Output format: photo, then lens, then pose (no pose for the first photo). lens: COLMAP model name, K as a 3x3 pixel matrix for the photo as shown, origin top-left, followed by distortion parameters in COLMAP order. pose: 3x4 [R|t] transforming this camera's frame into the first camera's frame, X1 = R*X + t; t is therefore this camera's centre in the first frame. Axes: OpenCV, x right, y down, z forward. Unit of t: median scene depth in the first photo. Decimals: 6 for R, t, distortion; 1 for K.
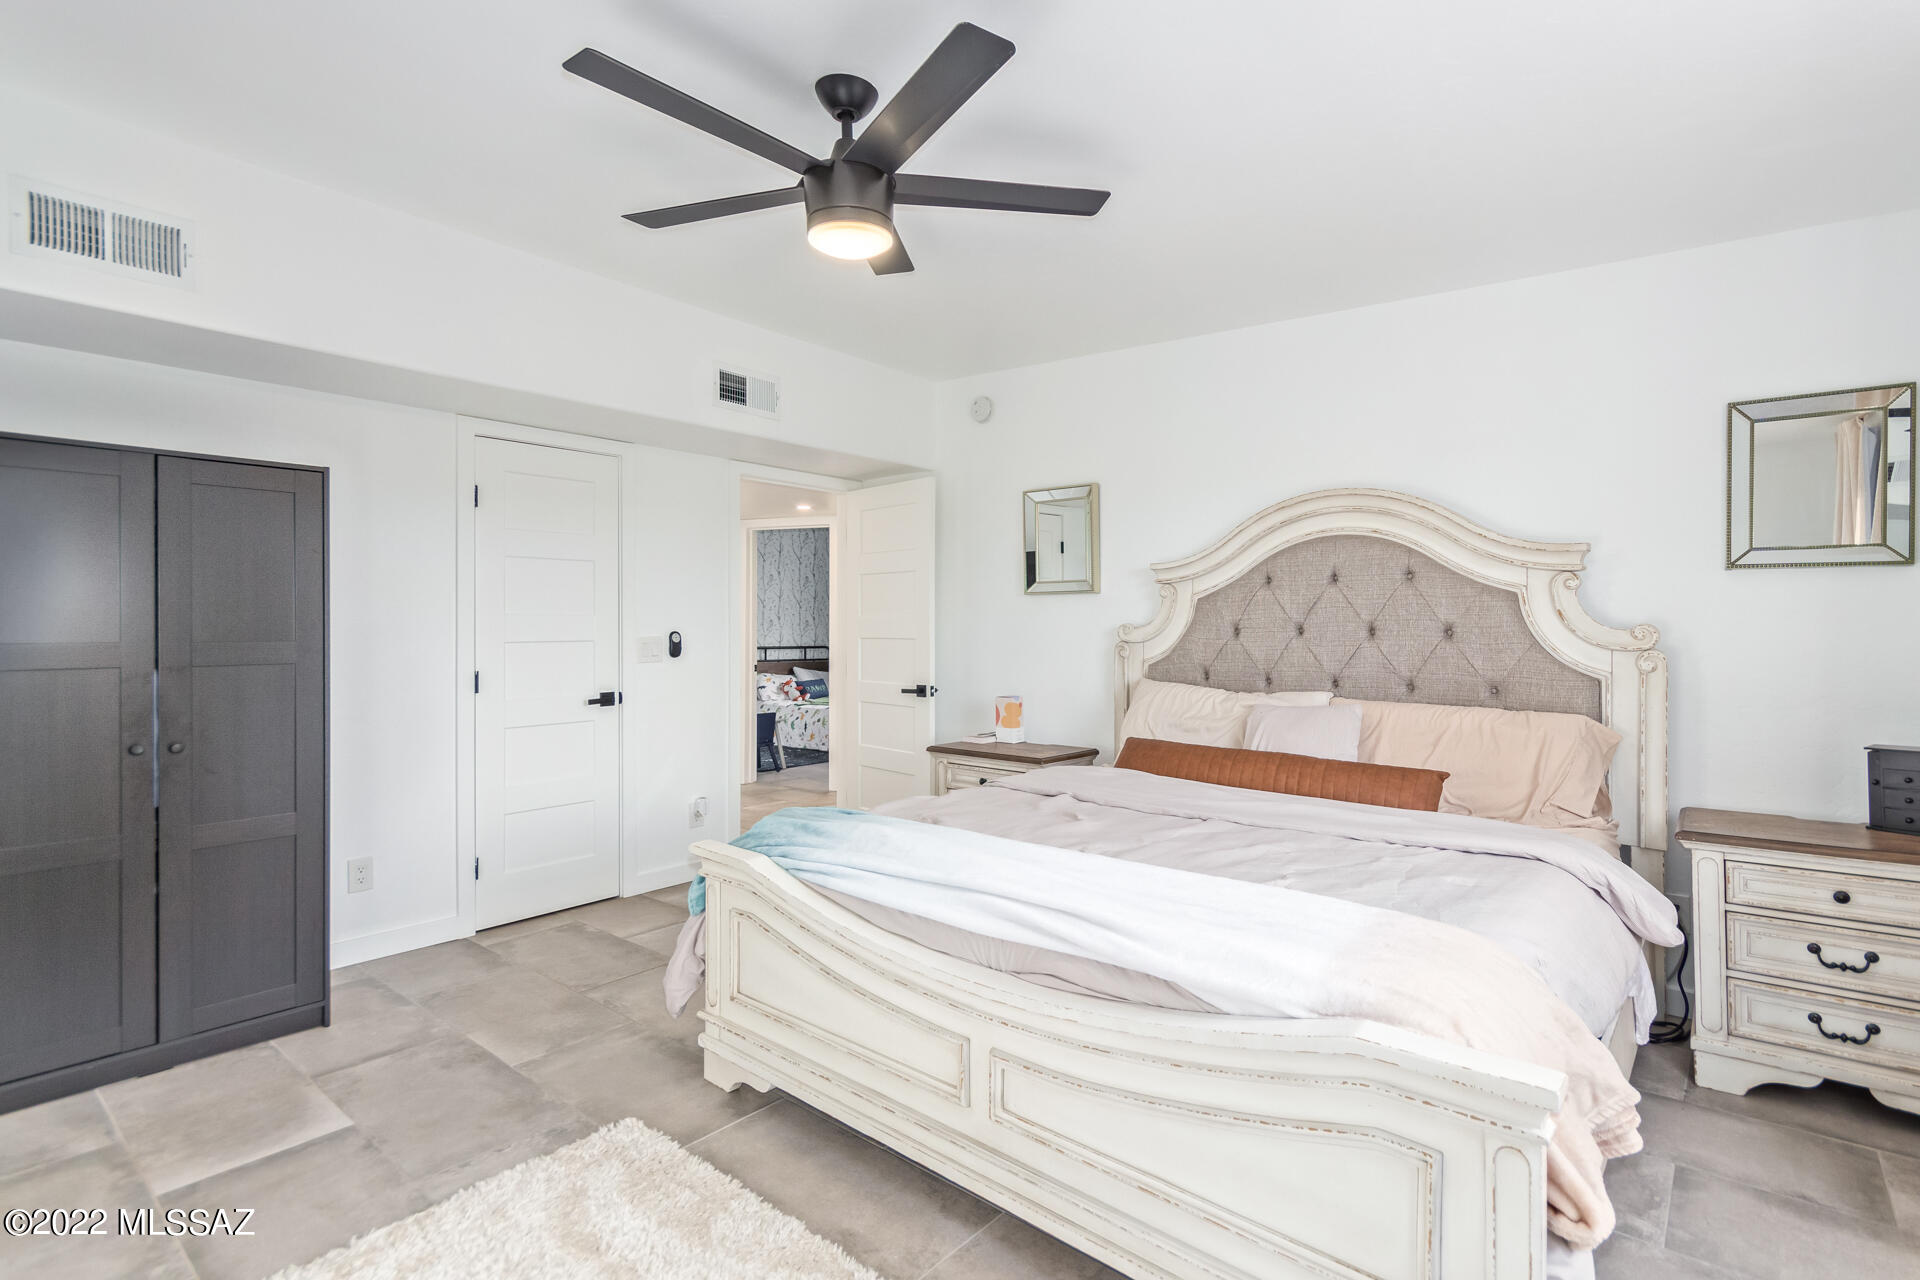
lens RADIAL K [[917.1, 0, 965.0], [0, 917.1, 633.2], [0, 0, 1]] dist [0.022341, -0.001918]
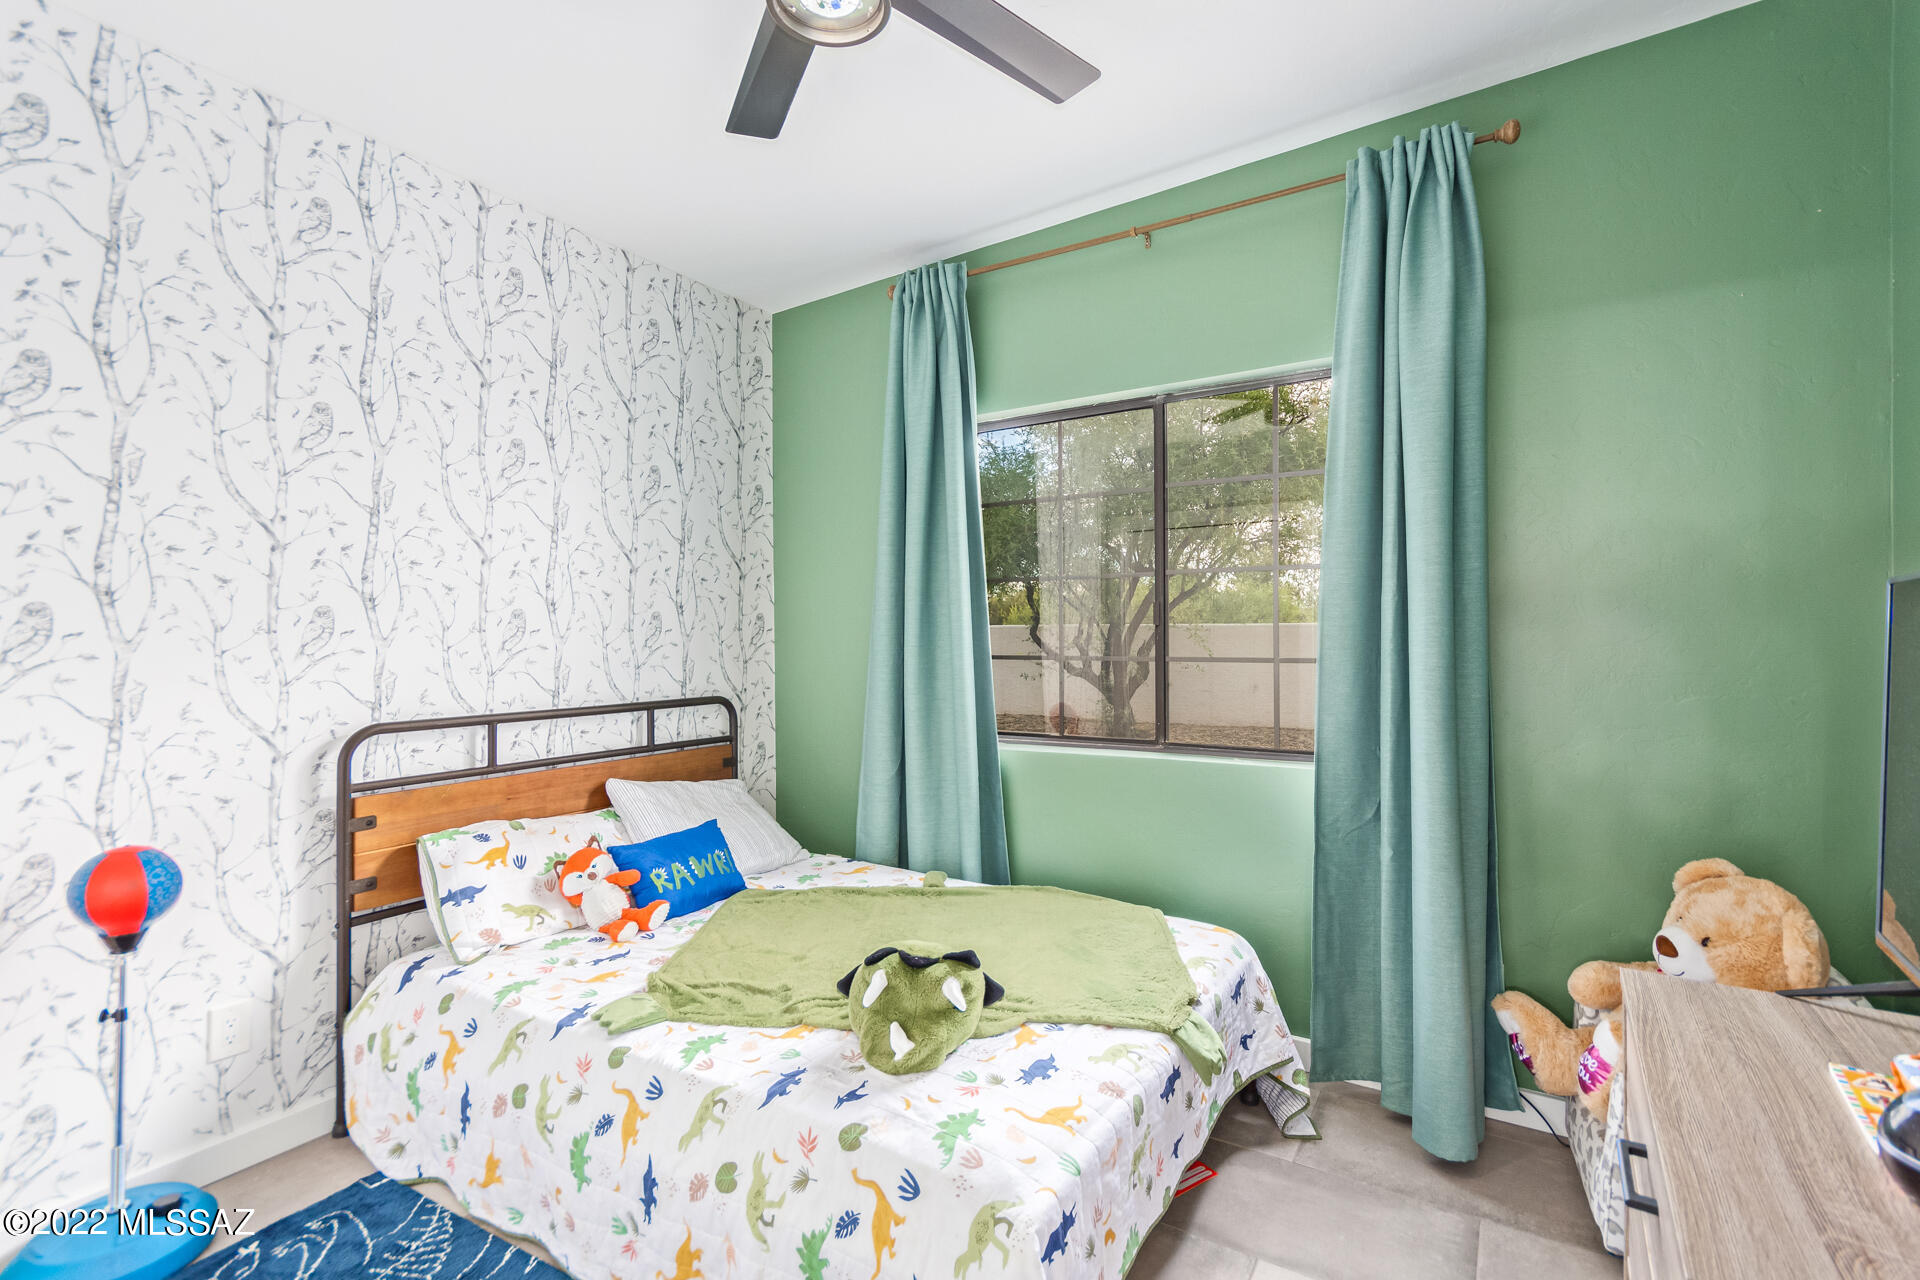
lens RADIAL K [[917.1, 0, 965.0], [0, 917.1, 633.2], [0, 0, 1]] dist [0.022341, -0.001918]
pose [[0.988125, -0.001189, 0.153647, -0.123829], [0.002886, 0.999937, -0.010823, -0.005724], [-0.153625, 0.011138, 0.988066, 0.714752]]
